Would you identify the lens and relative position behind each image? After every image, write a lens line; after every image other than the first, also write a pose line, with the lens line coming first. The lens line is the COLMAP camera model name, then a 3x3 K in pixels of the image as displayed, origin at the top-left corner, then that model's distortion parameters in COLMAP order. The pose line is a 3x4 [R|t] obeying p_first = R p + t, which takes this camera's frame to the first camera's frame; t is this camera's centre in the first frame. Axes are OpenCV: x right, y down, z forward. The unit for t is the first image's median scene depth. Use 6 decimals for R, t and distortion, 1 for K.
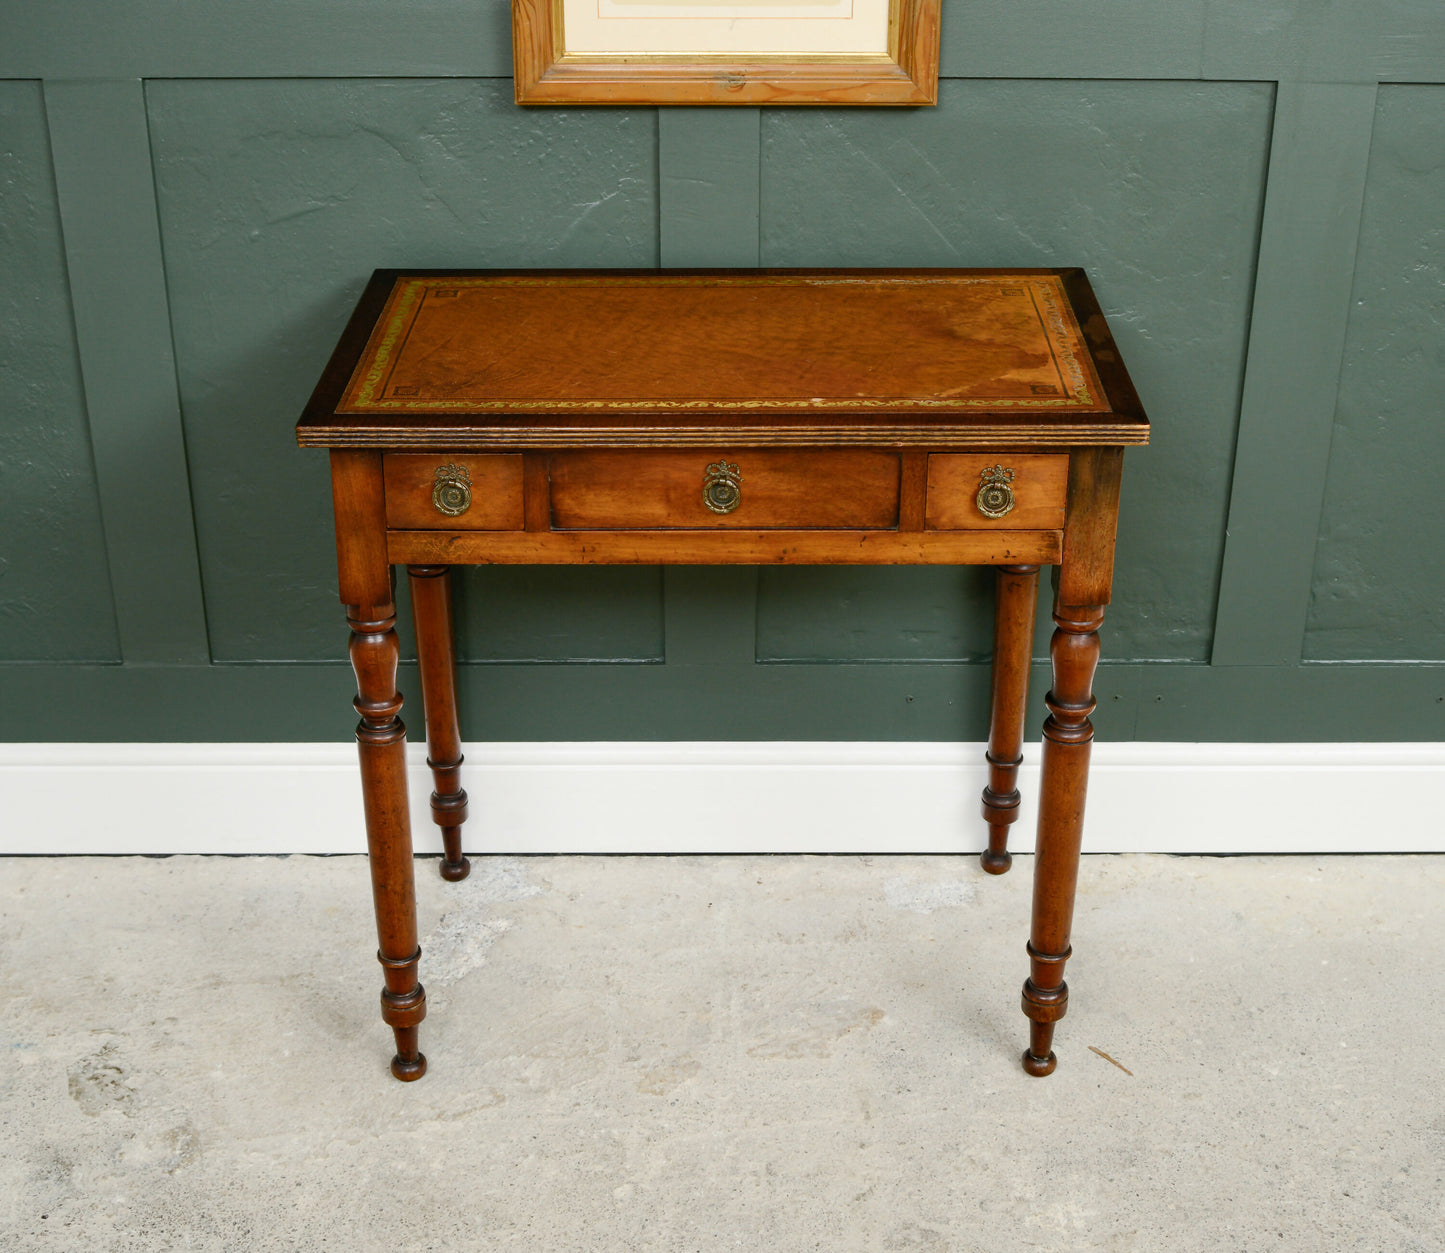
lens RADIAL K [[2157.8, 0, 723.9], [0, 2157.8, 648.1], [0, 0, 1]] dist [-0.063611, 0.032752]
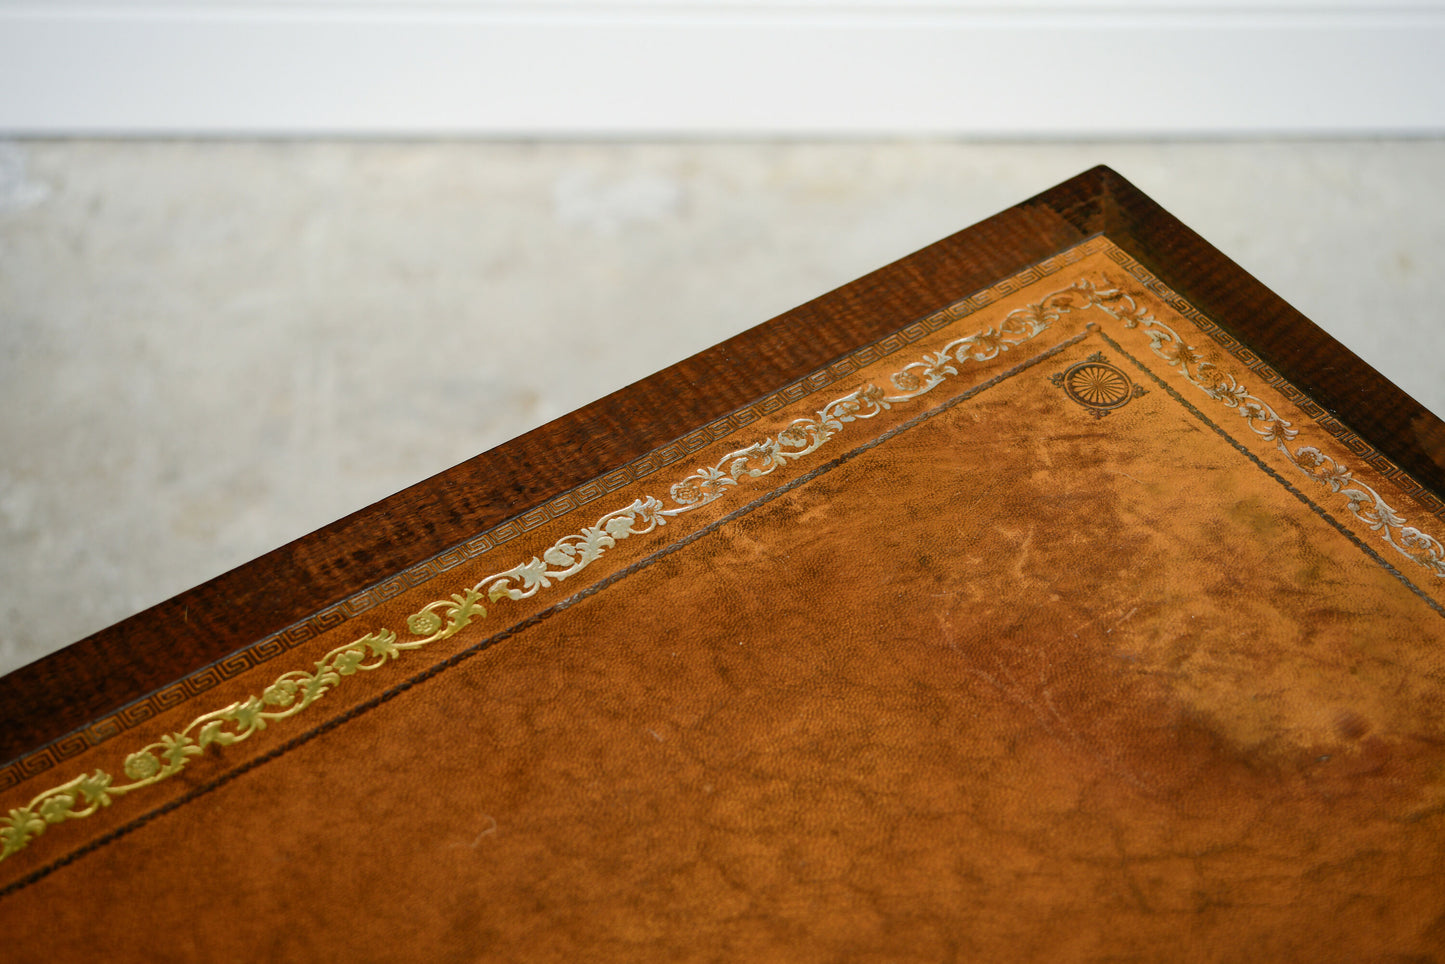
lens RADIAL K [[2336.2, 0, 722.5], [0, 2336.2, 482.0], [0, 0, 1]] dist [0.036398, -0.060403]
pose [[0.794615, -0.400198, 0.456540, -0.073373], [0.230874, 0.894678, 0.382425, -0.299823], [-0.561502, -0.198477, 0.803319, 0.758425]]
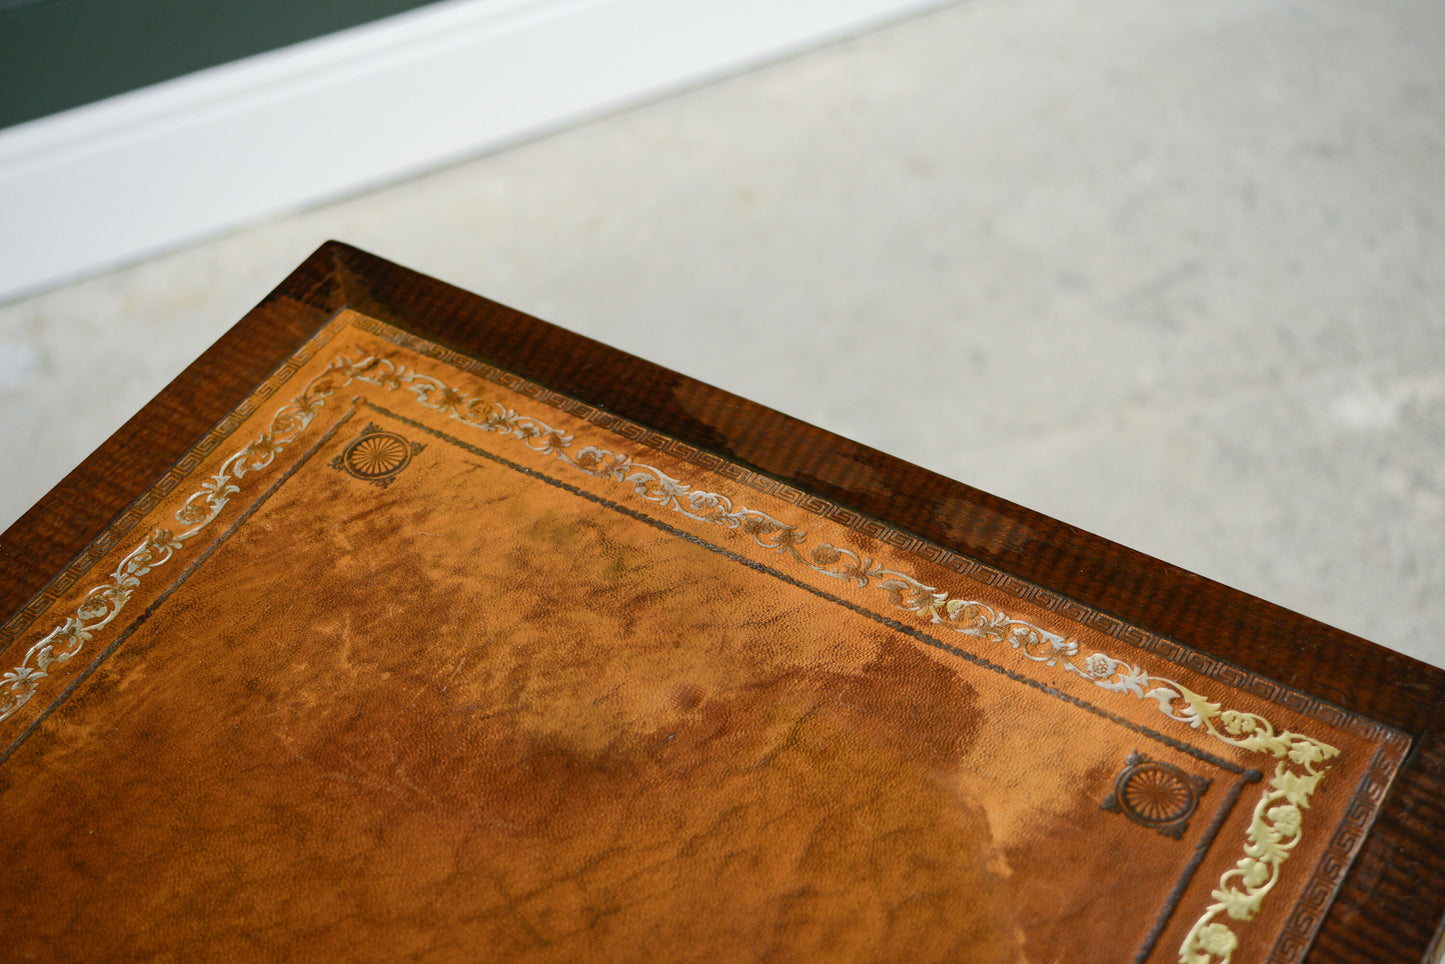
lens RADIAL K [[2336.2, 0, 722.5], [0, 2336.2, 482.0], [0, 0, 1]] dist [0.036398, -0.060403]
pose [[0.515236, -0.619159, 0.592599, -0.049126], [0.435891, 0.784646, 0.440828, -0.296460], [-0.737923, 0.031178, 0.674164, 0.733135]]
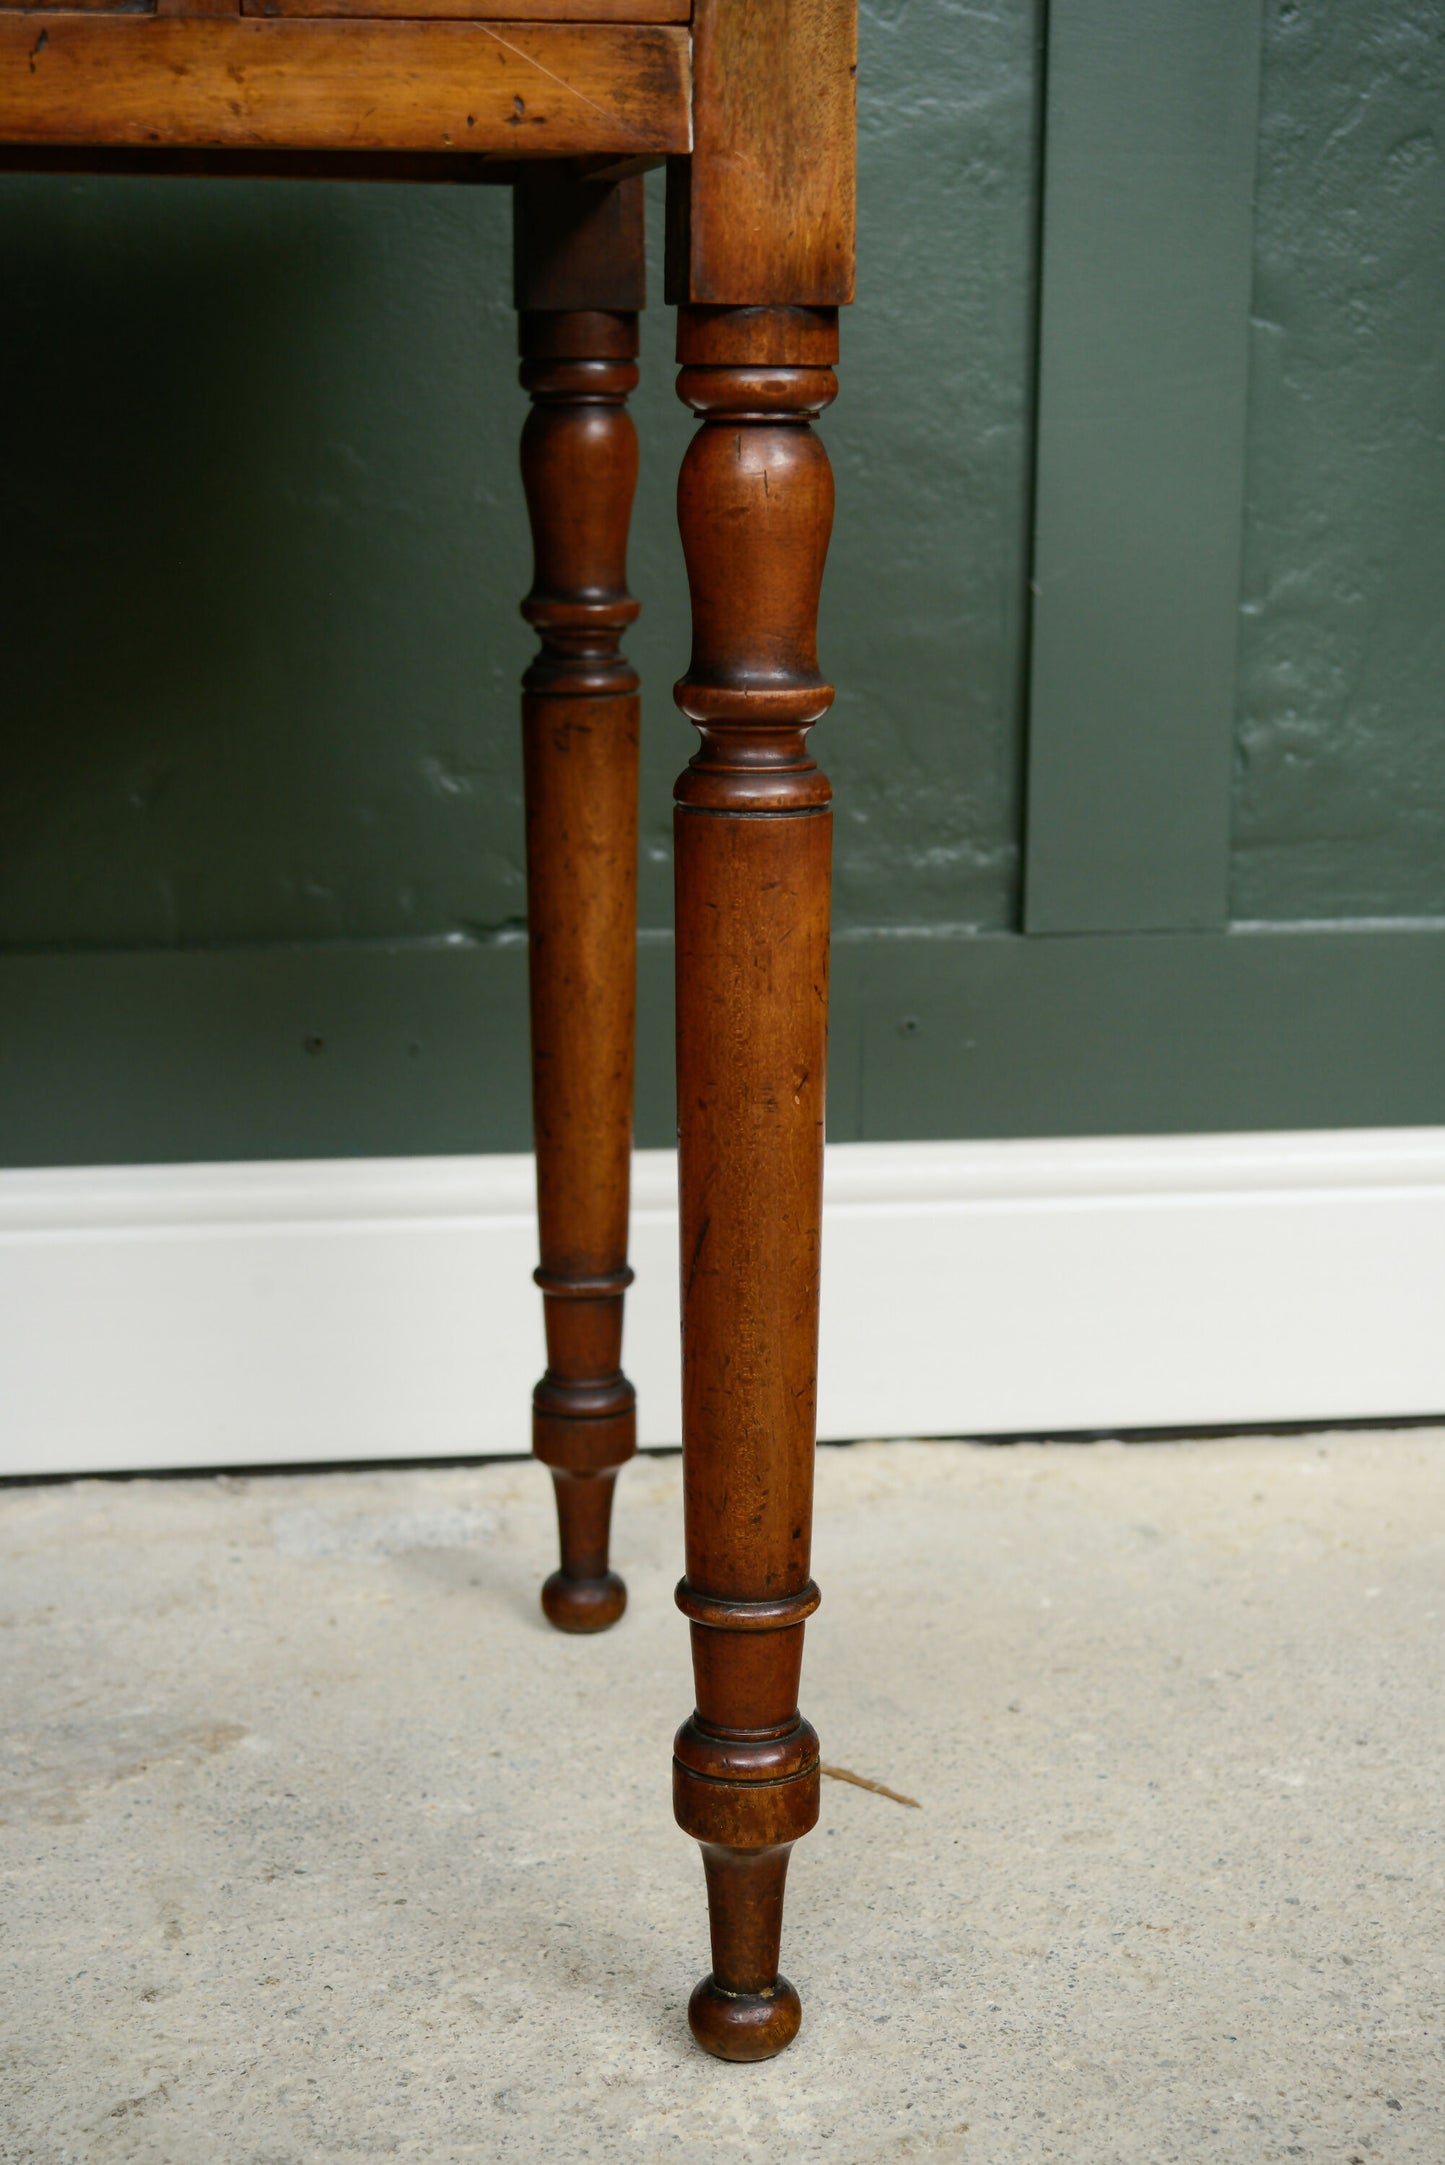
lens RADIAL K [[3337.8, 0, 722.5], [0, 3337.8, 1082.5], [0, 0, 1]] dist [0.022360, -0.011304]
pose [[0.988166, -0.026753, 0.151039, 0.077632], [0.066396, 0.962248, -0.263952, 0.237875], [-0.138275, 0.270857, 0.952637, 0.447922]]
